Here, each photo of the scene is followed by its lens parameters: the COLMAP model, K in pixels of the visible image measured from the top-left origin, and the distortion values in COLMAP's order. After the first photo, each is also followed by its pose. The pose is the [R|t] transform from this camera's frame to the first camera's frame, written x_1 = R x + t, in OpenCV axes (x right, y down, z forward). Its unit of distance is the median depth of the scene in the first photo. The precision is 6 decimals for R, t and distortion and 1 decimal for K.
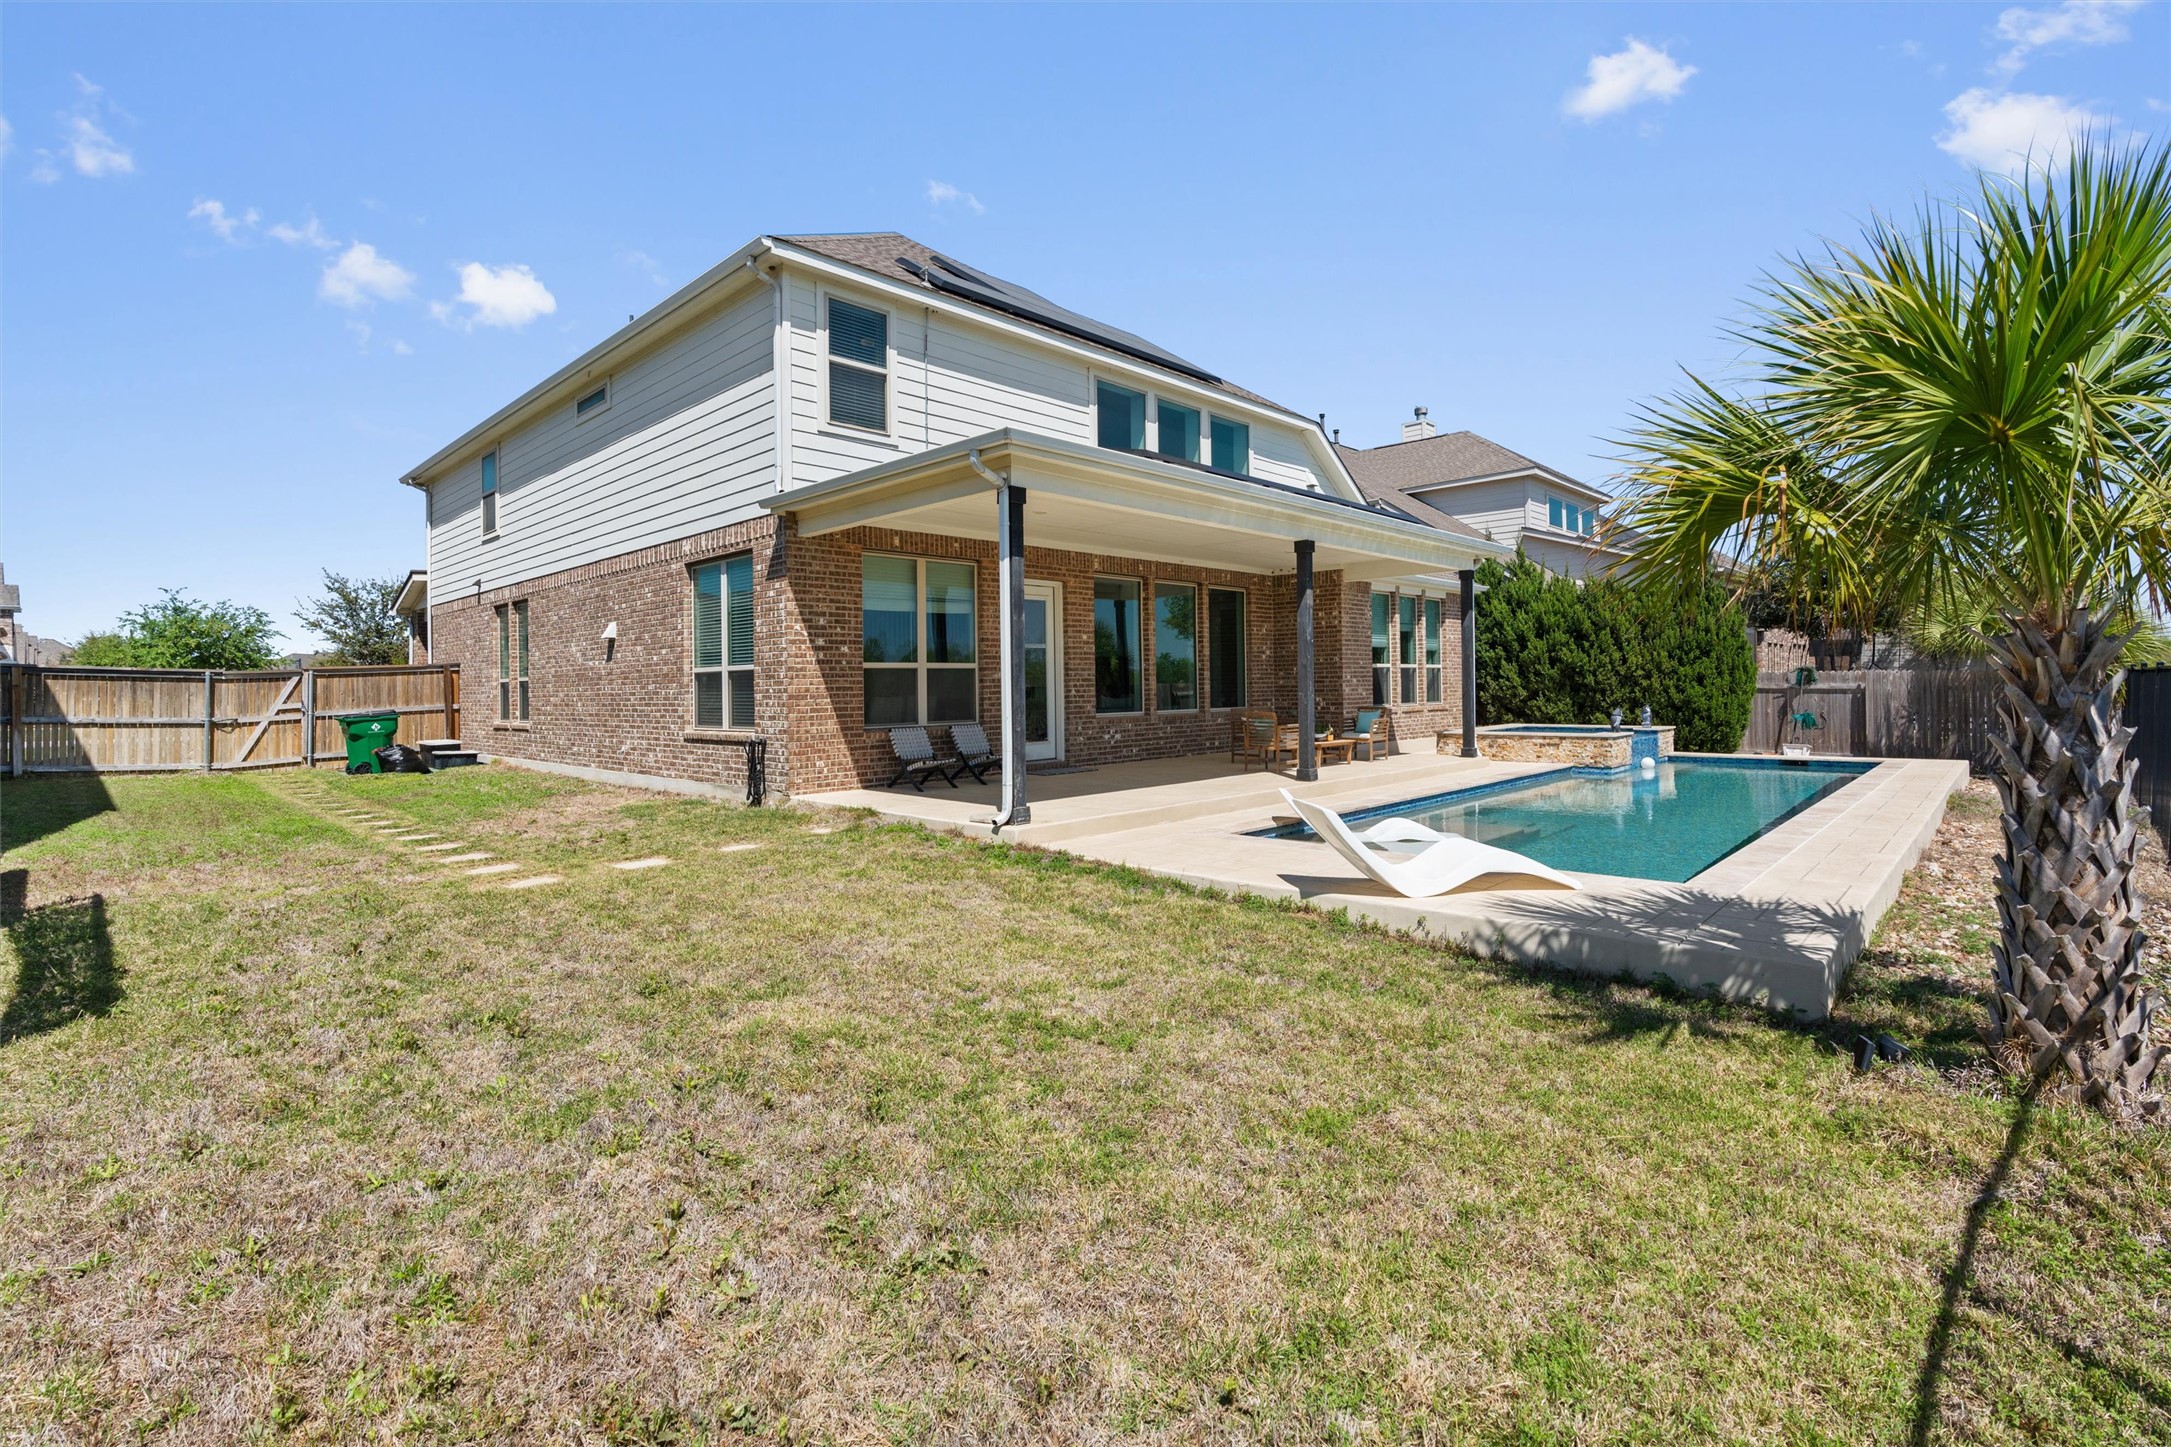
lens RADIAL K [[979.3, 0, 1069.9], [0, 979.3, 682.8], [0, 0, 1]] dist [-0.008965, 0.003846]
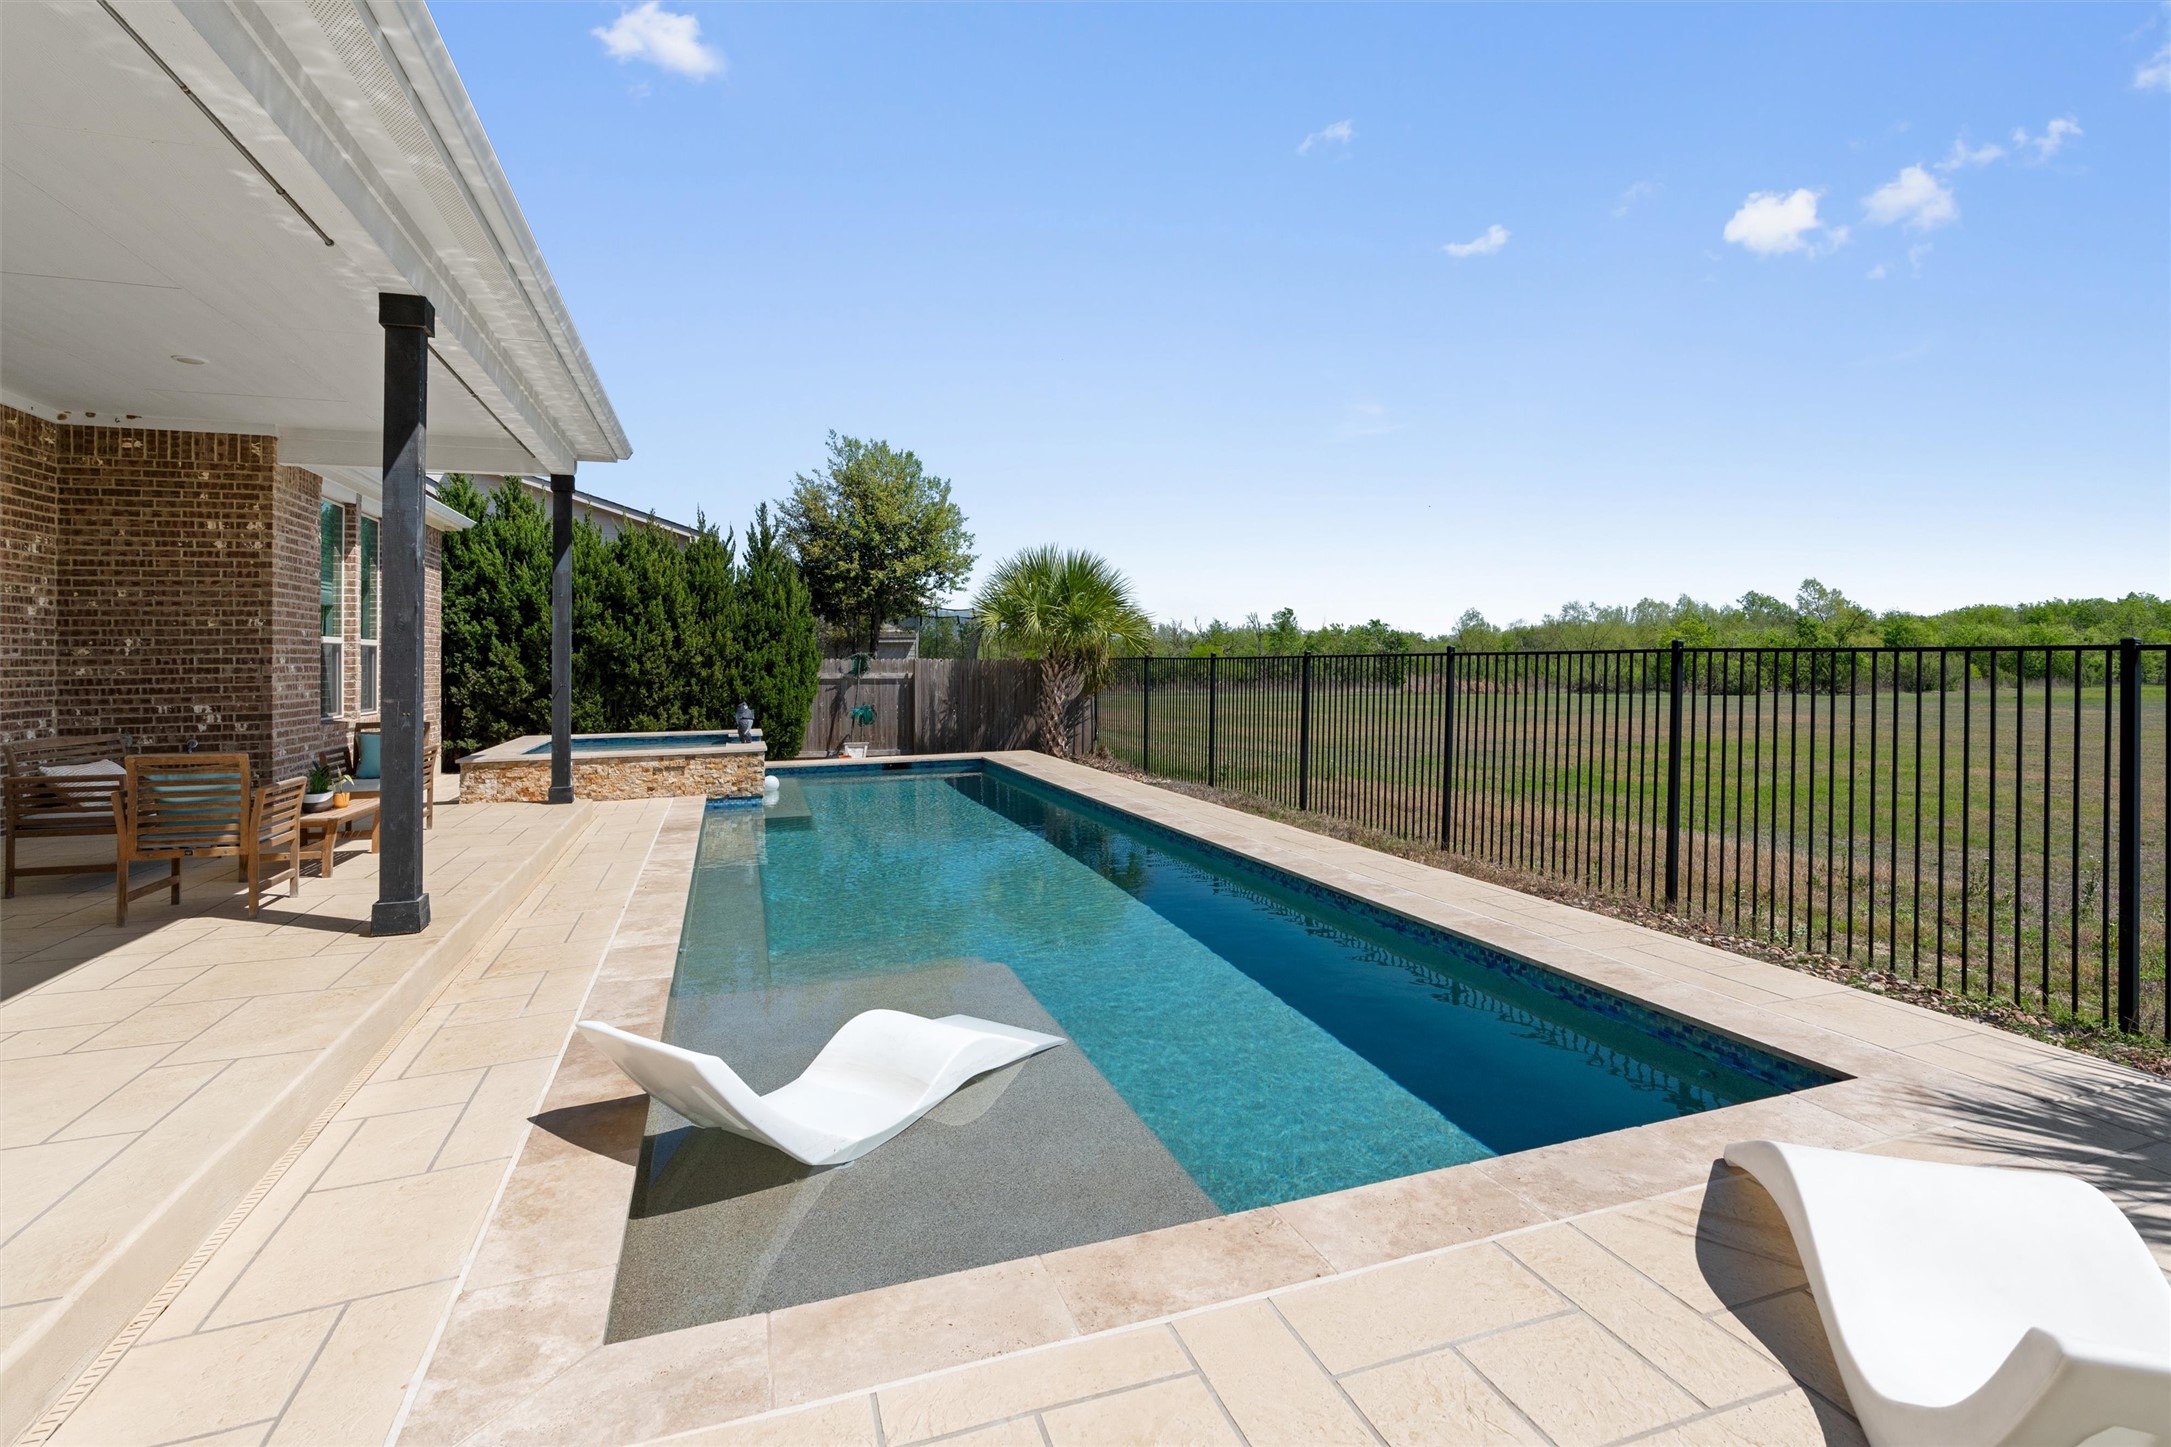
lens RADIAL K [[1042.8, 0, 1091.2], [0, 1042.8, 643.9], [0, 0, 1]] dist [-0.002194, 0.000724]
pose [[0.441547, 0.023584, 0.896928, -0.001723], [0.001828, 0.999629, -0.027185, 0.000439], [-0.897236, 0.013643, 0.441340, 0.413580]]
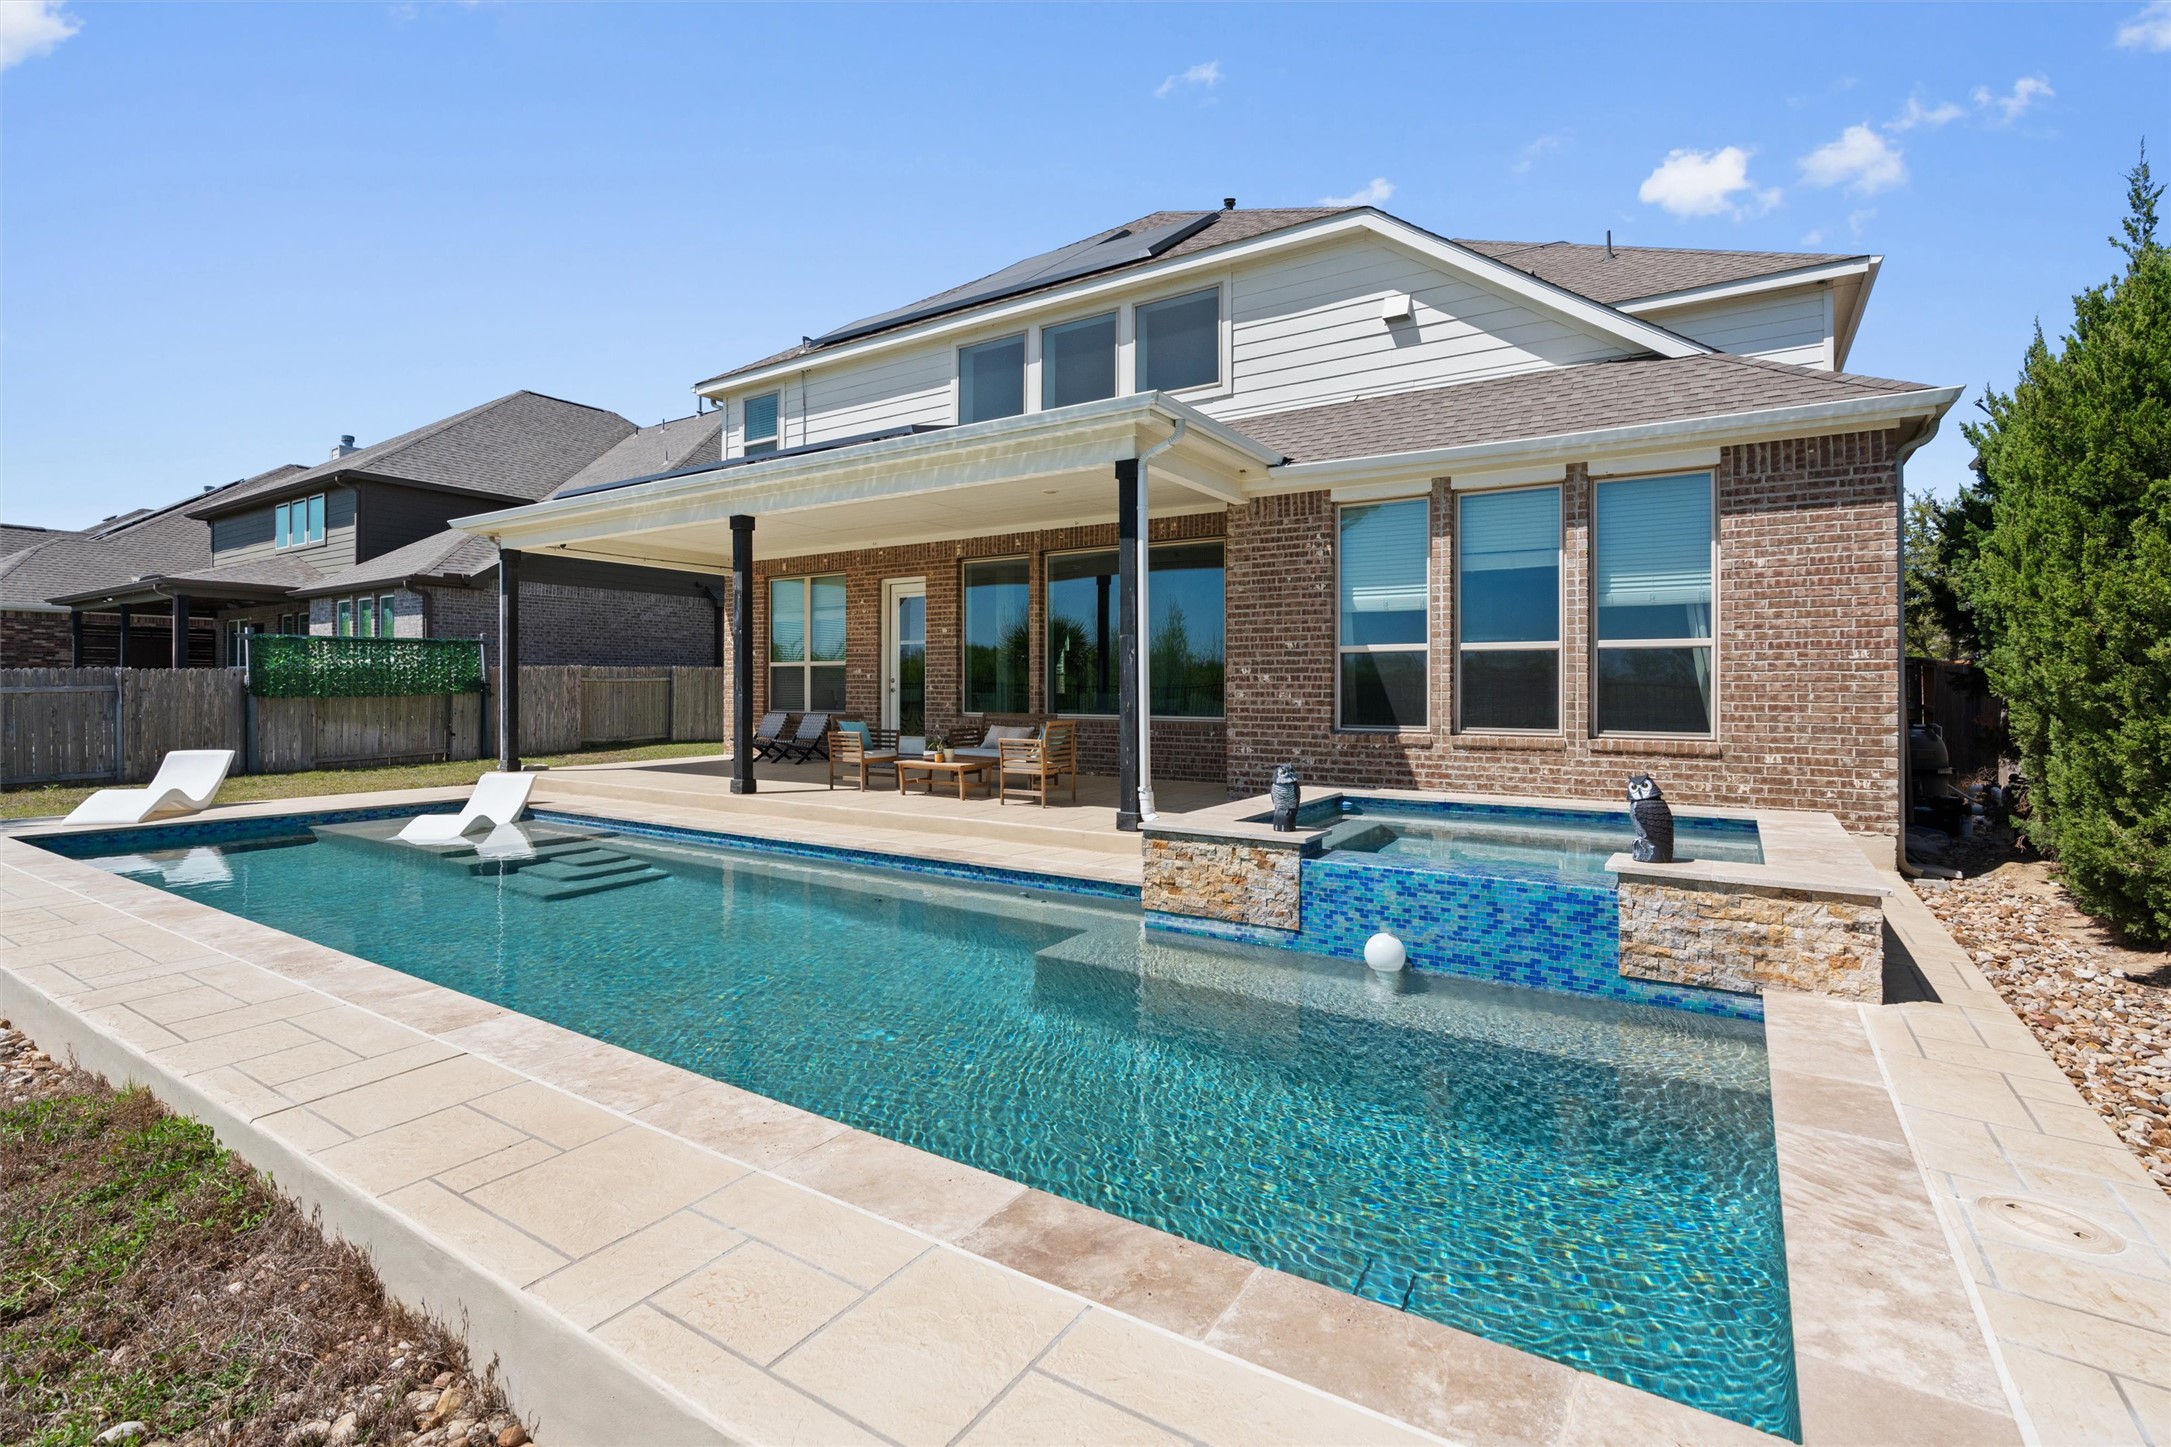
lens RADIAL K [[979.3, 0, 1121.3], [0, 979.3, 684.6], [0, 0, 1]] dist [-0.008965, 0.003846]
pose [[0.224509, 0.011766, -0.974401, 0.826463], [-0.001605, 0.999930, 0.011705, -0.004793], [0.974471, -0.001063, 0.224512, 0.807959]]
